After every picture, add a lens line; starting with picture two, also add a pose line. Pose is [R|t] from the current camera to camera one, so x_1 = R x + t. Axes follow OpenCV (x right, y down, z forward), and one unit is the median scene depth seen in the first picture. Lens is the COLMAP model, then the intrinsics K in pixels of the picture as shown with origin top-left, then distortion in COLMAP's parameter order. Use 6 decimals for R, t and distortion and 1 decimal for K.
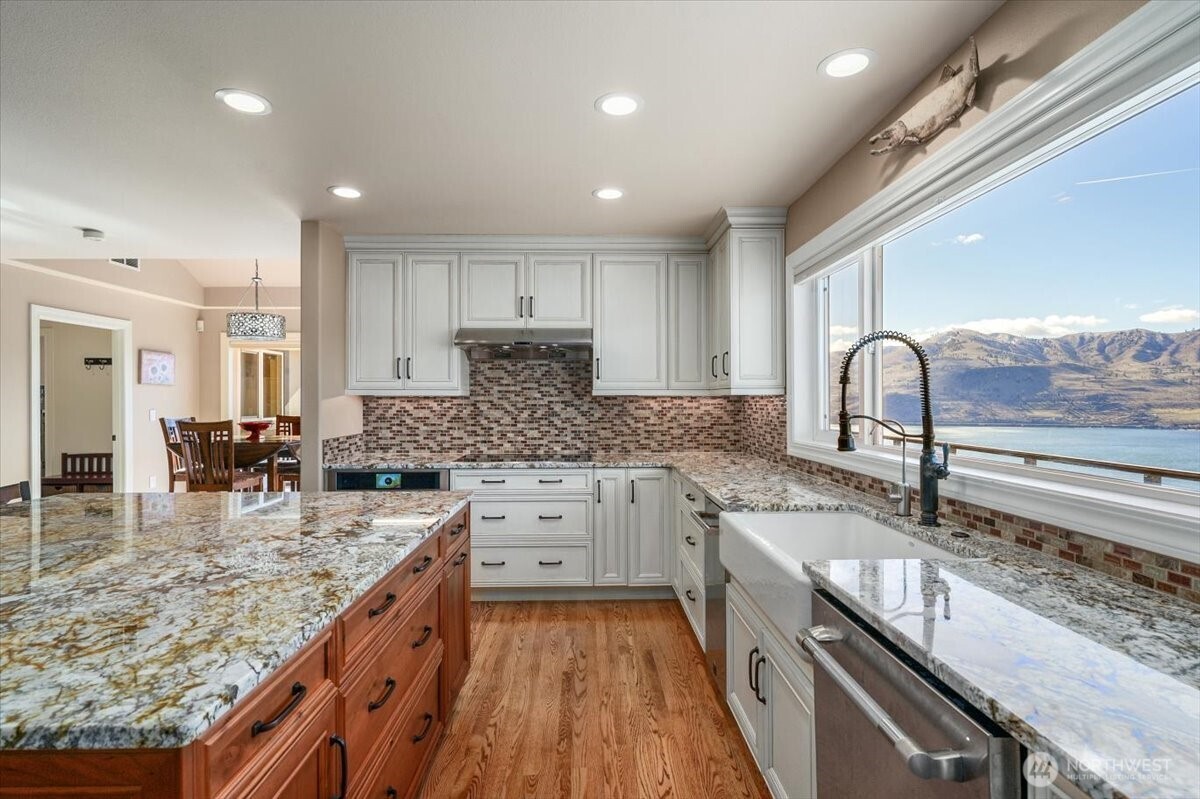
lens RADIAL K [[584.7, 0, 610.6], [0, 584.7, 398.5], [0, 0, 1]] dist [-0.000129, 0.000177]
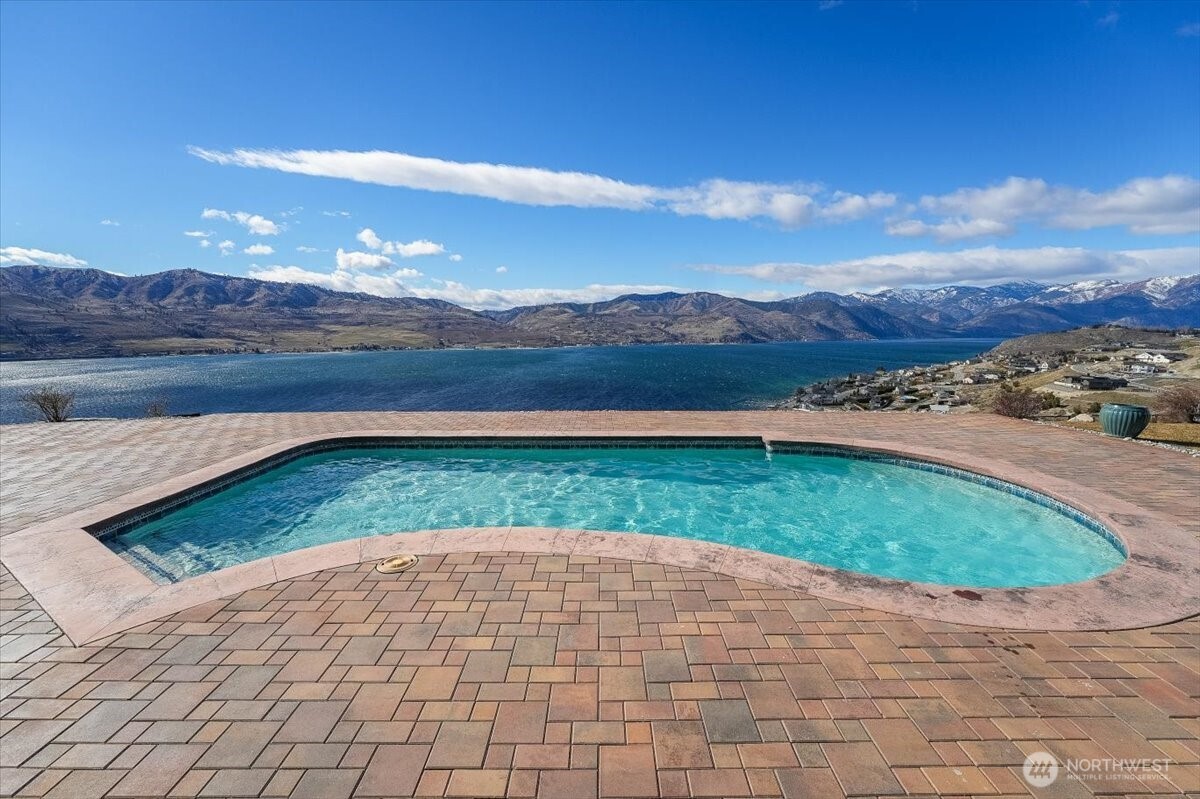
lens RADIAL K [[490.4, 0, 591.2], [0, 490.4, 391.4], [0, 0, 1]] dist [-0.003114, 0.001609]
pose [[0.032489, -0.119206, 0.992338, -0.915020], [-0.001996, 0.992852, 0.119333, 0.009129], [-0.999470, -0.005858, 0.032019, 0.413464]]
